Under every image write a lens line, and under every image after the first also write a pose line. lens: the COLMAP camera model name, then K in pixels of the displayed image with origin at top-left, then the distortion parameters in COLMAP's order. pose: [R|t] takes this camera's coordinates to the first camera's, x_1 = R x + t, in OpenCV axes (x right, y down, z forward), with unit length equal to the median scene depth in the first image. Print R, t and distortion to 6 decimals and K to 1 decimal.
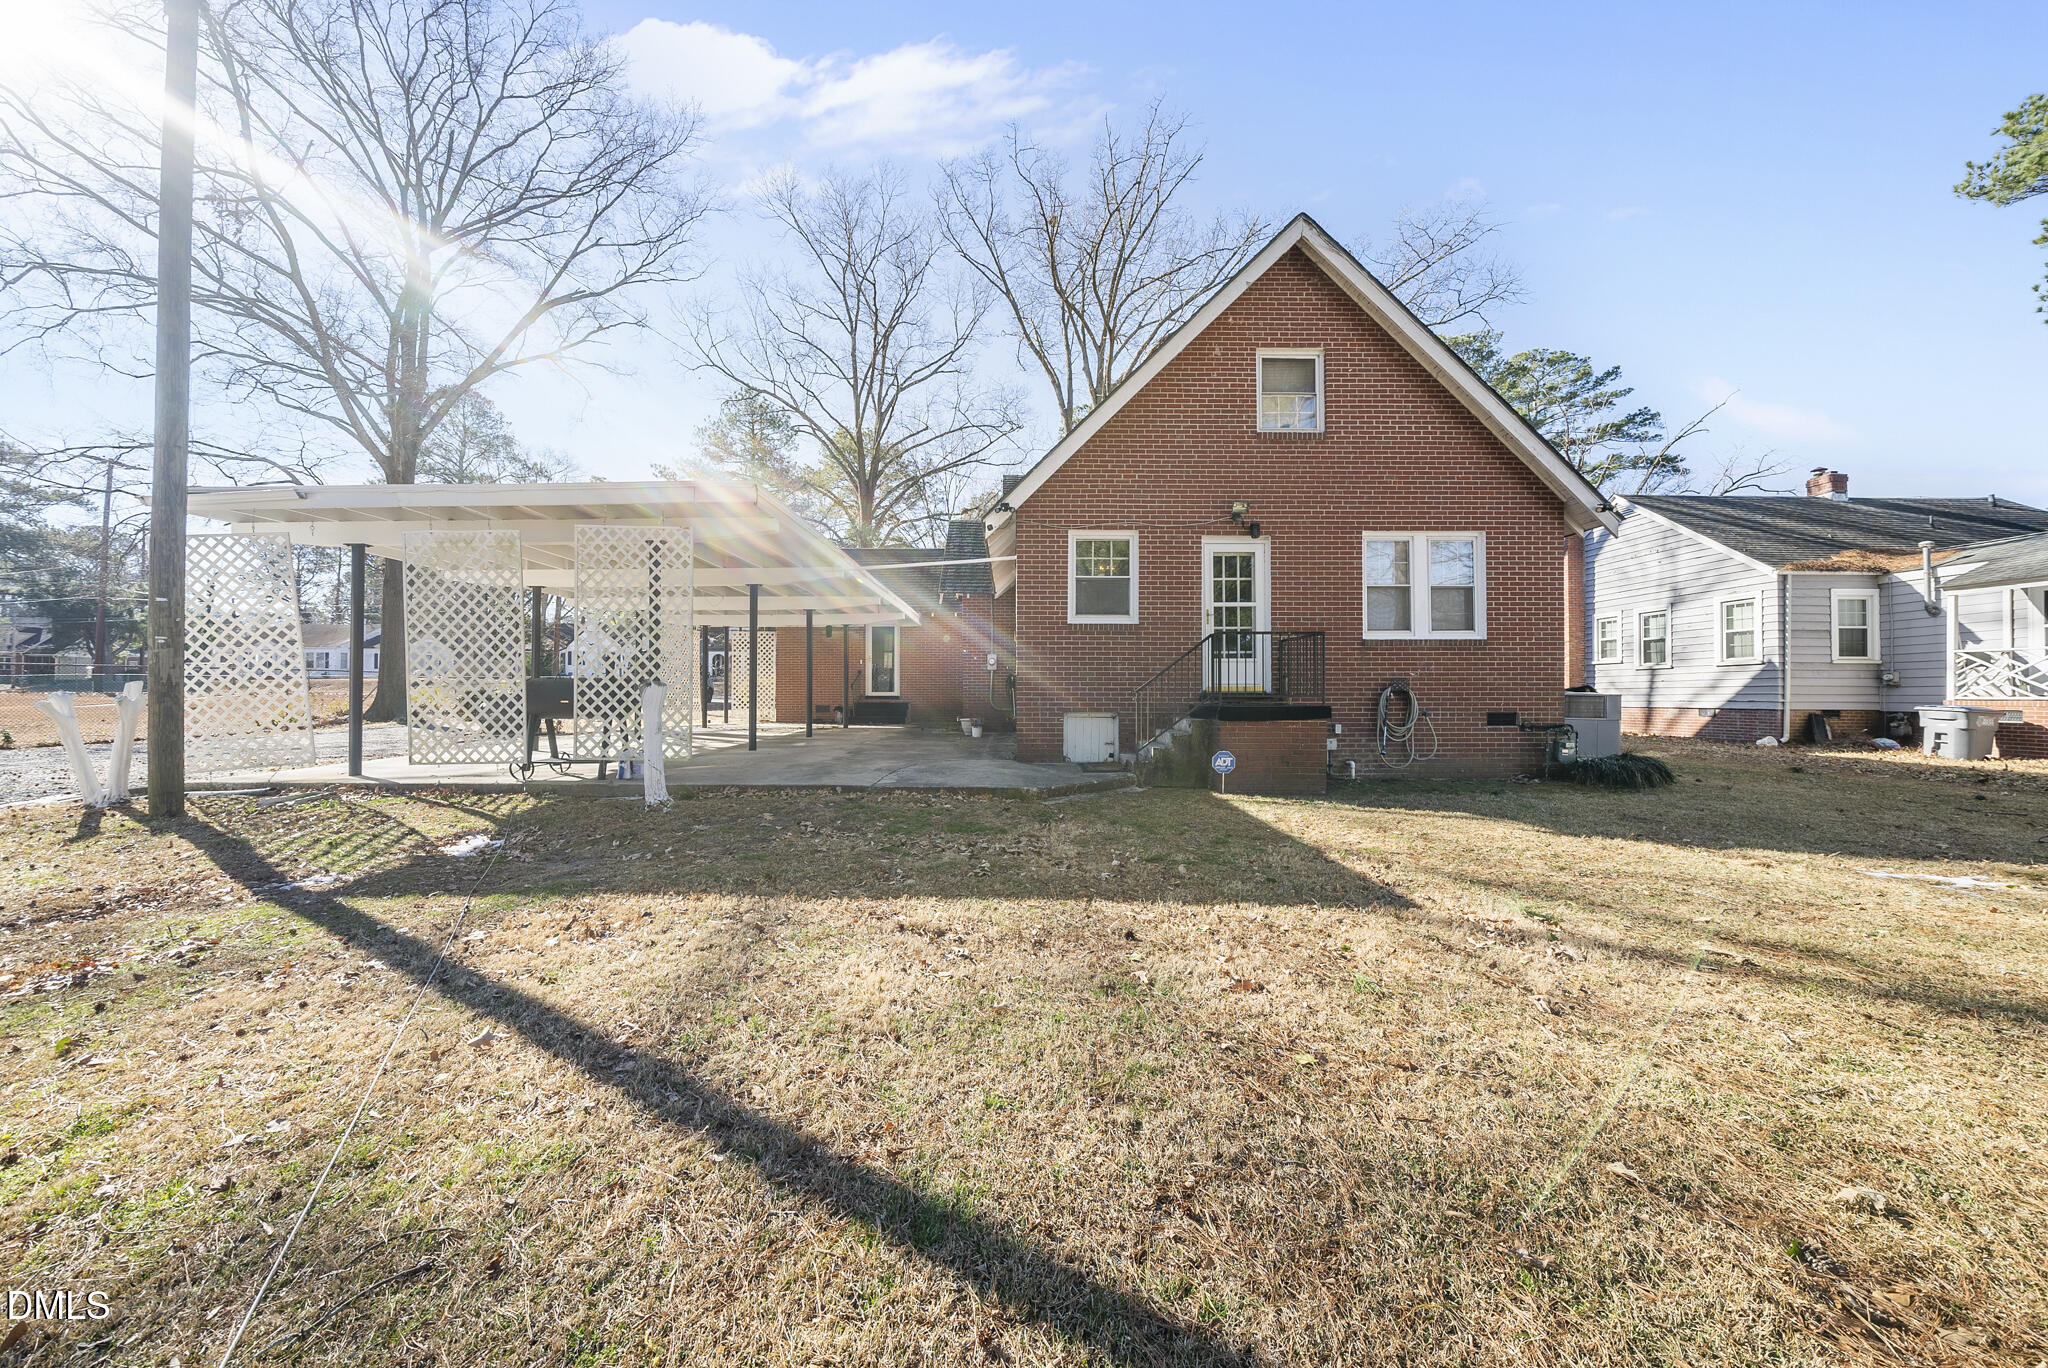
lens RADIAL K [[708.8, 0, 1021.5], [0, 708.8, 690.6], [0, 0, 1]] dist [-0.007754, -0.000238]
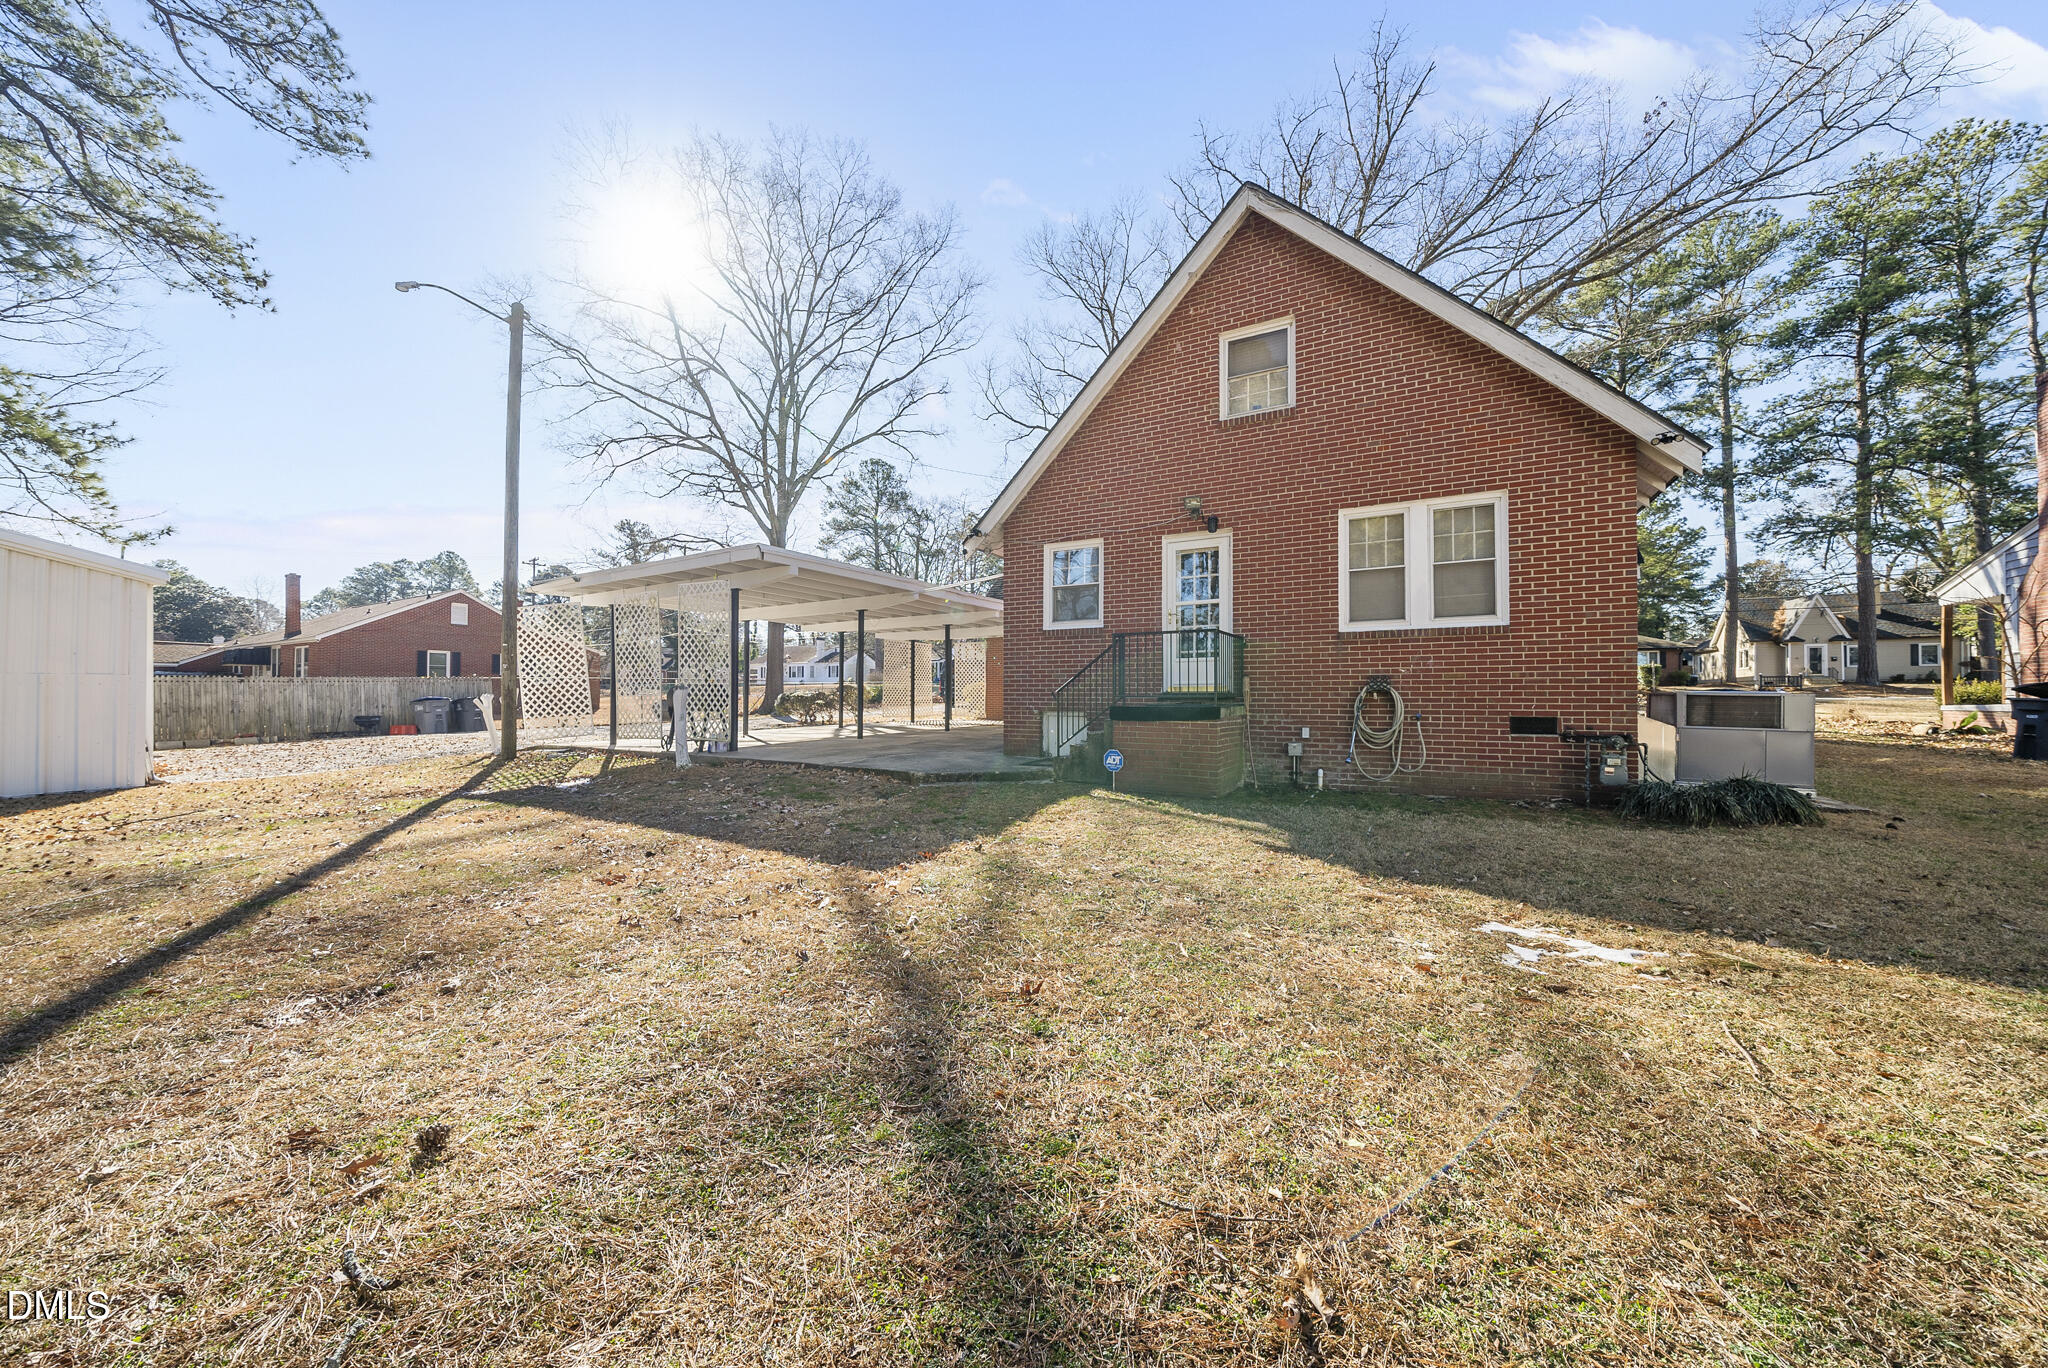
lens RADIAL K [[708.8, 0, 1021.5], [0, 708.8, 690.6], [0, 0, 1]] dist [-0.007754, -0.000238]
pose [[0.863412, -0.004473, -0.504480, 0.585542], [0.003907, 0.999990, -0.002180, 0.000994], [0.504484, -0.000089, 0.863421, 0.036667]]
